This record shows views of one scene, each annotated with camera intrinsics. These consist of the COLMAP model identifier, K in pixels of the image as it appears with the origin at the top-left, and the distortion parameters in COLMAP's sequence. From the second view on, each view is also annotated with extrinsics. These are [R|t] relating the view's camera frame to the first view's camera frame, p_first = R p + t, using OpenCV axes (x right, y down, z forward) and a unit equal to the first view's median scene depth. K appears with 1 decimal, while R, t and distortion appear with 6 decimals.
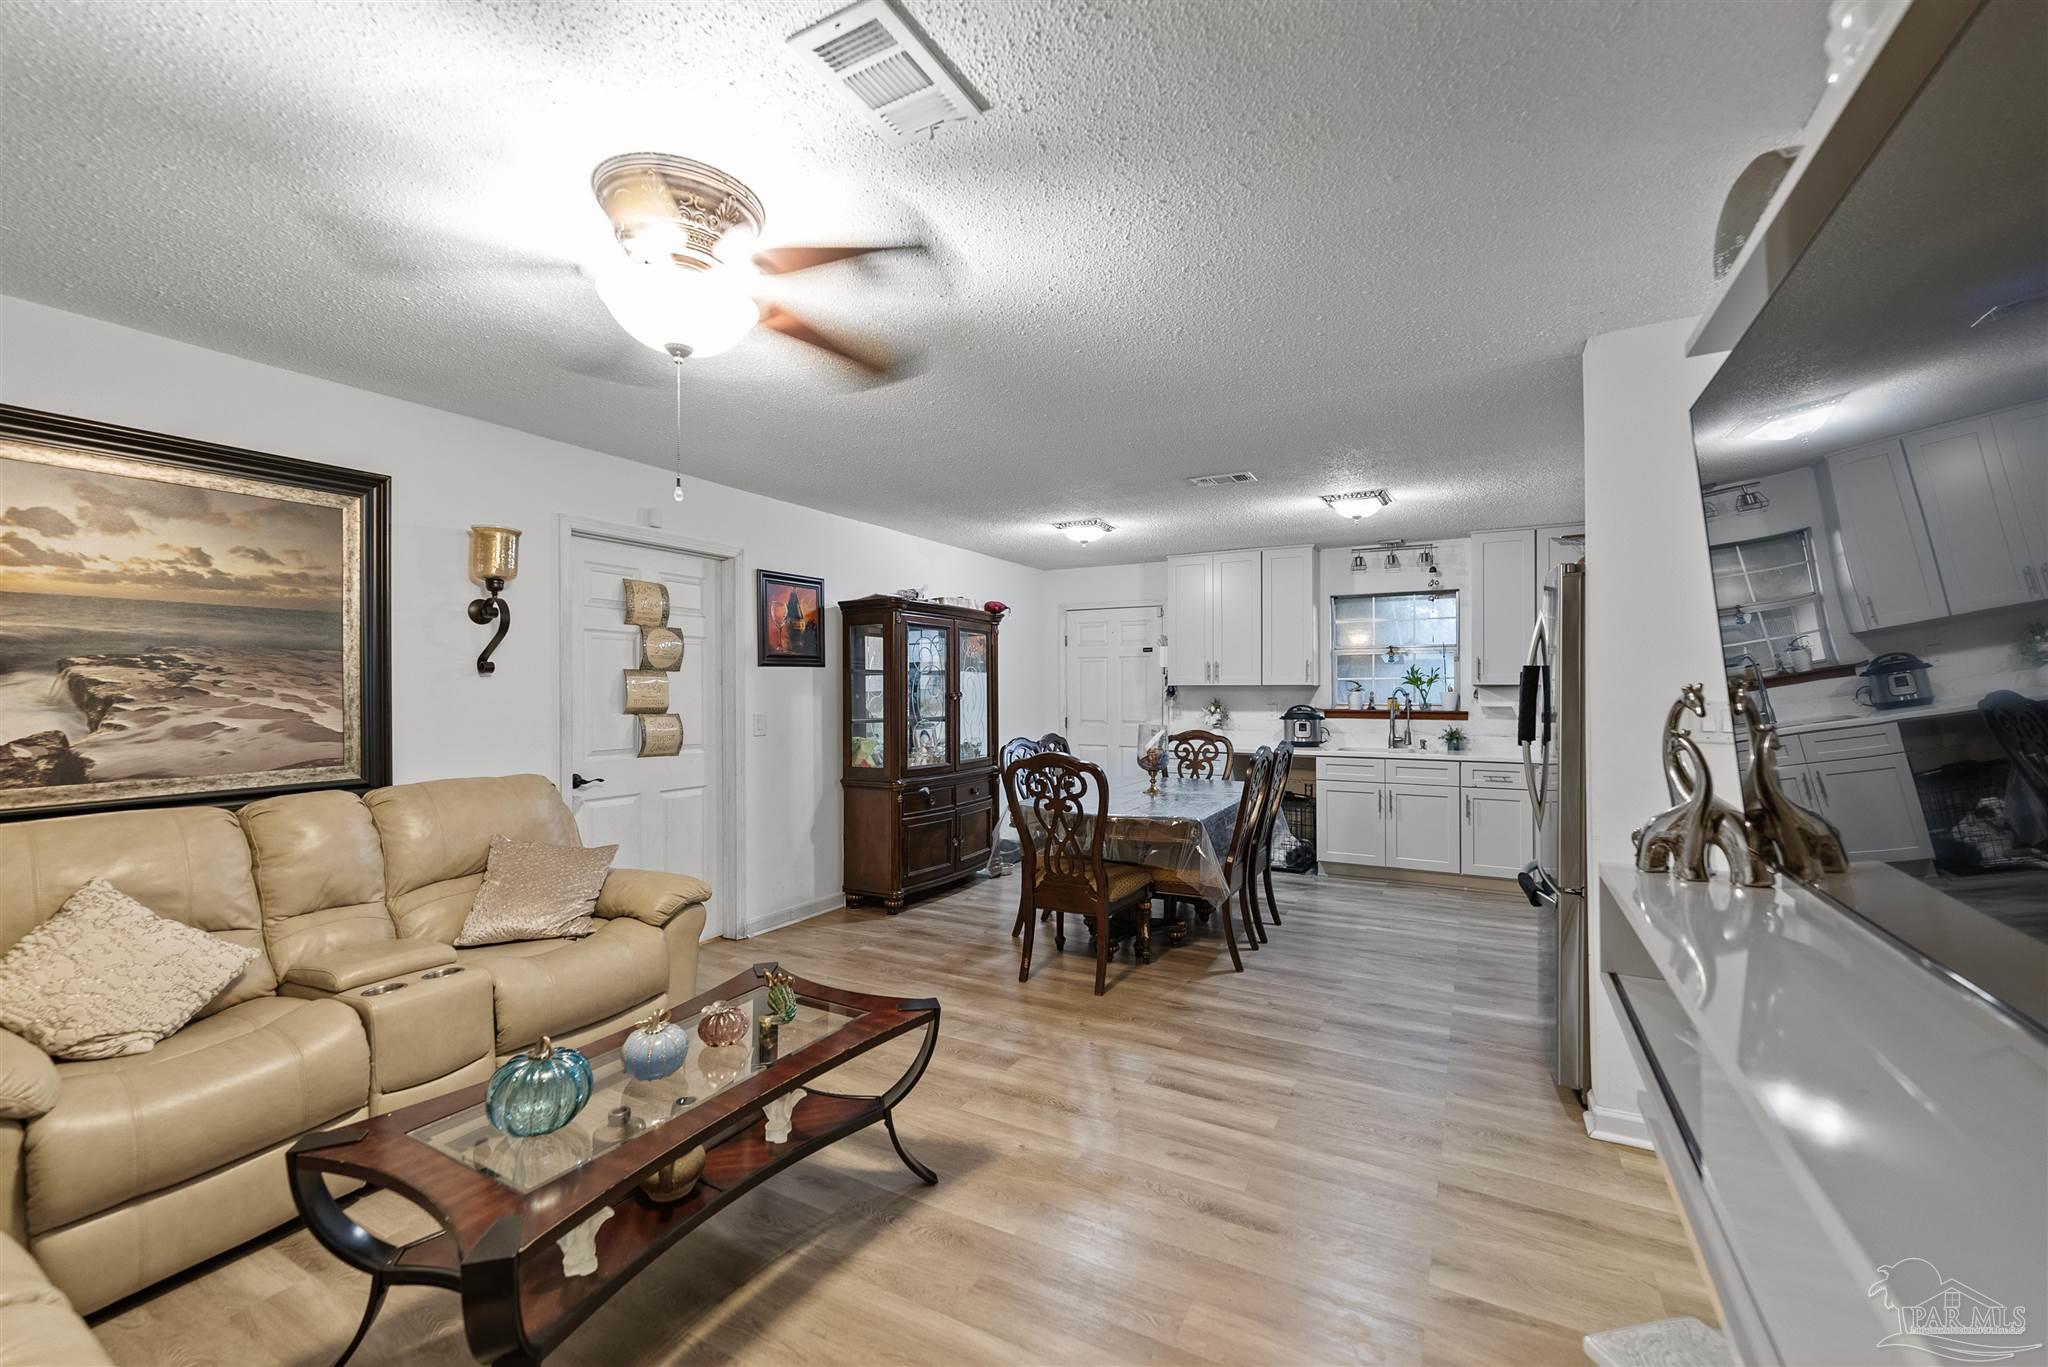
lens RADIAL K [[848.9, 0, 1014.2], [0, 848.9, 683.0], [0, 0, 1]] dist [-0.004502, -0.000128]
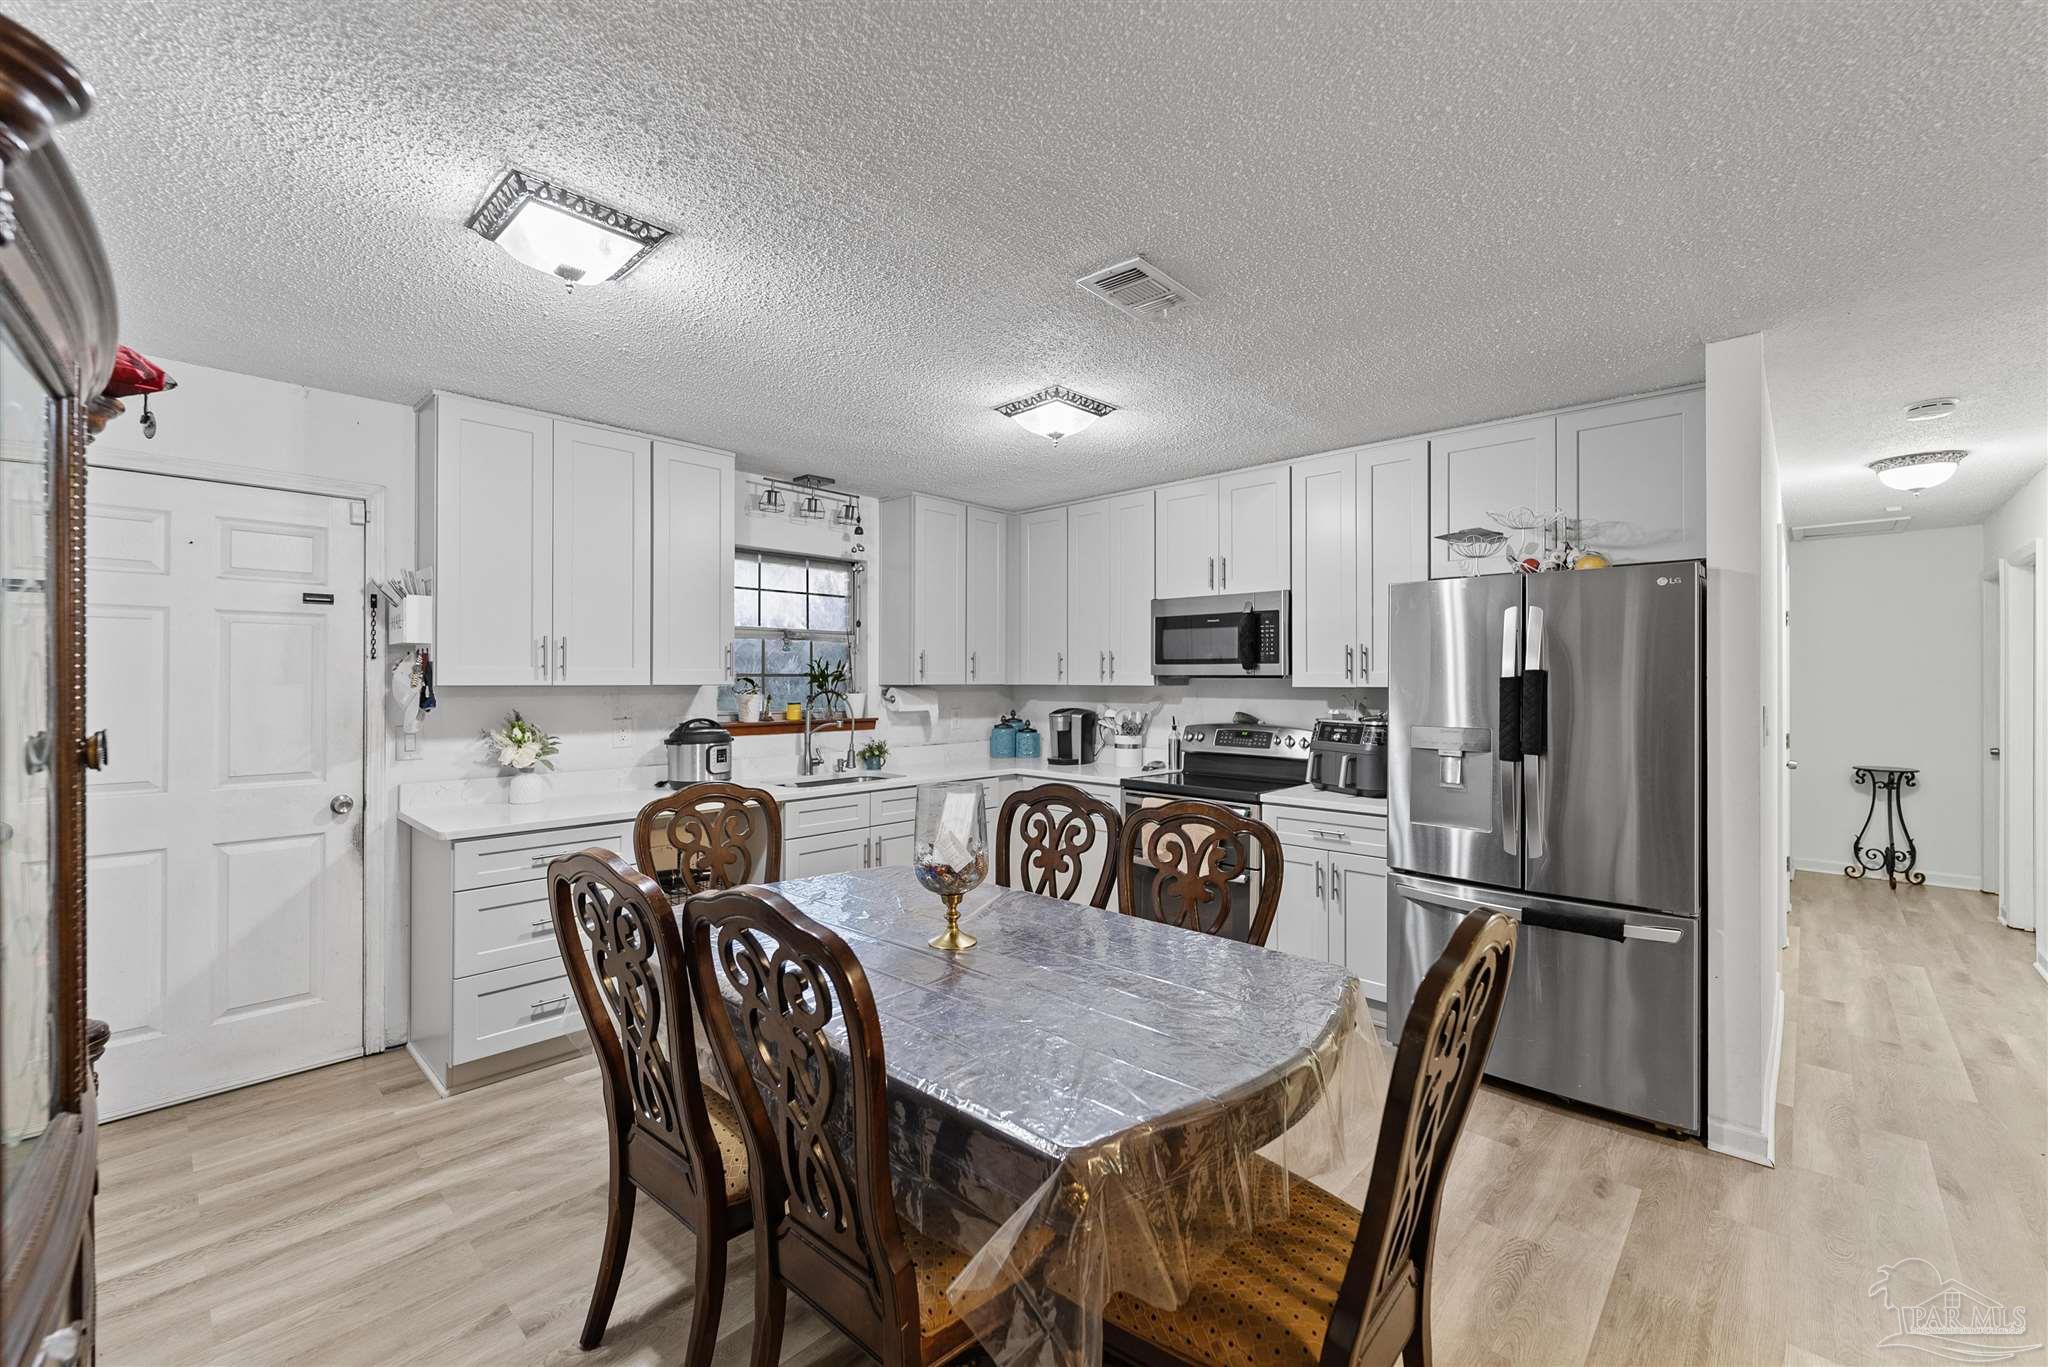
lens RADIAL K [[848.9, 0, 1012.7], [0, 848.9, 673.0], [0, 0, 1]] dist [-0.004502, -0.000128]
pose [[0.245722, 0.009901, 0.969290, -0.406086], [-0.006916, 0.999940, -0.008461, -0.004719], [-0.969316, -0.004624, 0.245776, 1.440351]]
